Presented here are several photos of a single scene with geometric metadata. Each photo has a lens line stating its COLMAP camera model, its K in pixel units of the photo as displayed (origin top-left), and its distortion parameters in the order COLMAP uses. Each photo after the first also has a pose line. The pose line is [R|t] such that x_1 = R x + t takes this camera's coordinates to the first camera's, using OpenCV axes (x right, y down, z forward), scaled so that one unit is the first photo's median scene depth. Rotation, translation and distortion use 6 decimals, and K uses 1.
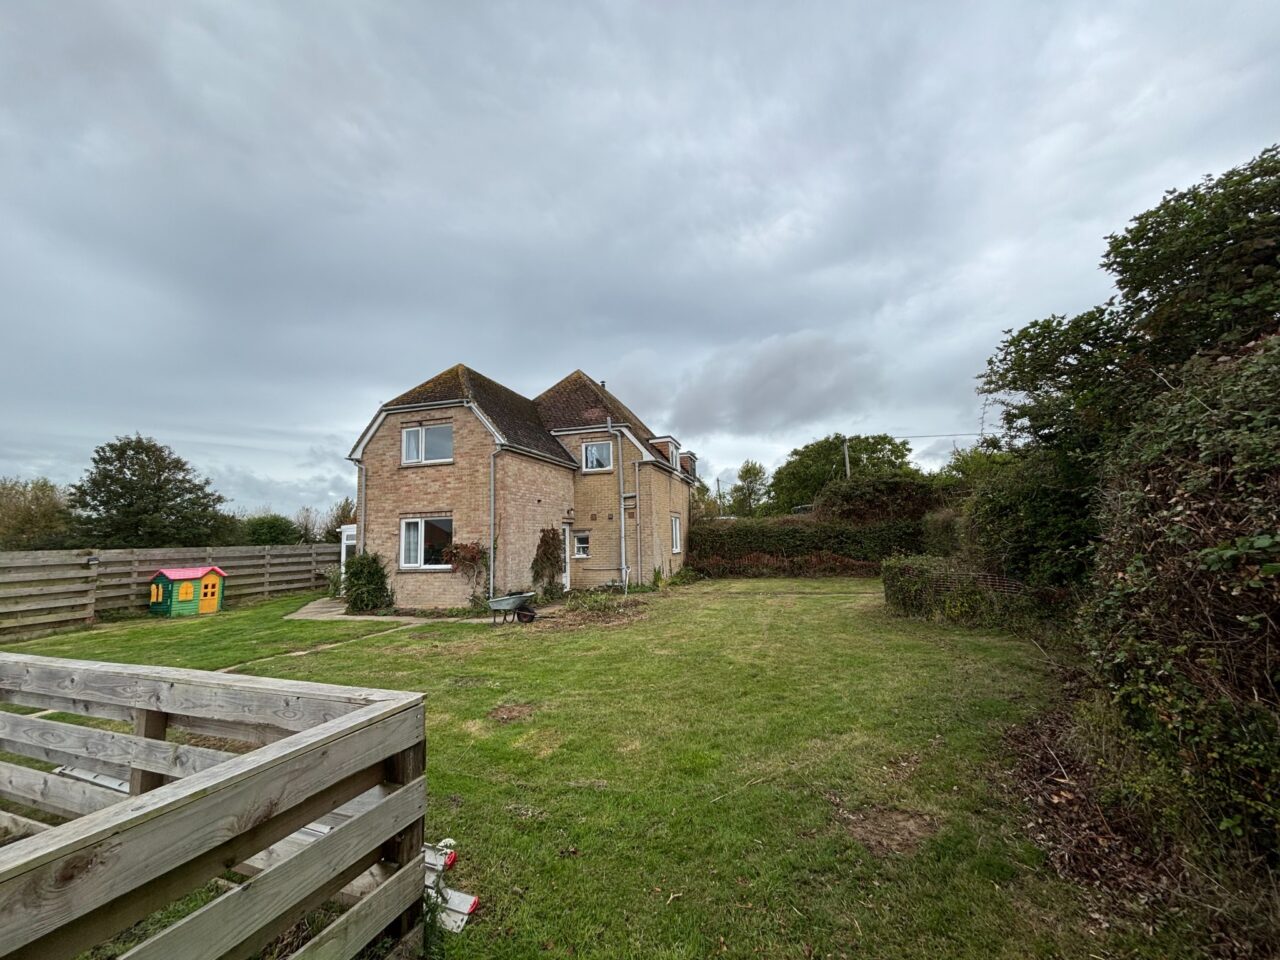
lens RADIAL K [[511.4, 0, 640.3], [0, 511.4, 474.1], [0, 0, 1]] dist [-0.003768, -0.000292]
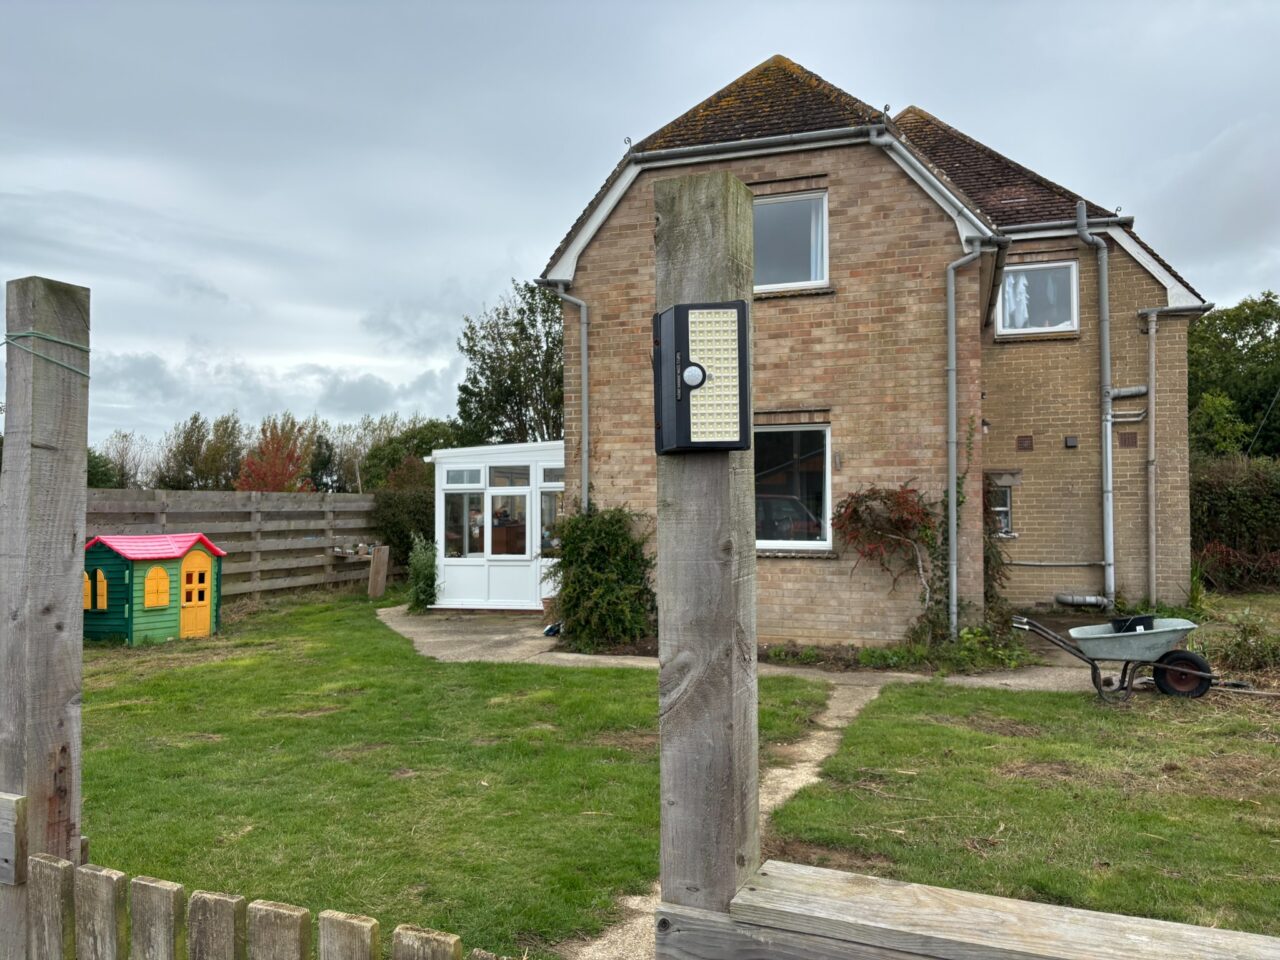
lens RADIAL K [[969.9, 0, 639.3], [0, 969.9, 482.6], [0, 0, 1]] dist [0.070217, 0.000035]
pose [[0.998491, 0.024527, -0.049142, -0.438069], [-0.019671, 0.995093, 0.096966, 0.052419], [0.051279, -0.095853, 0.994074, 0.198294]]
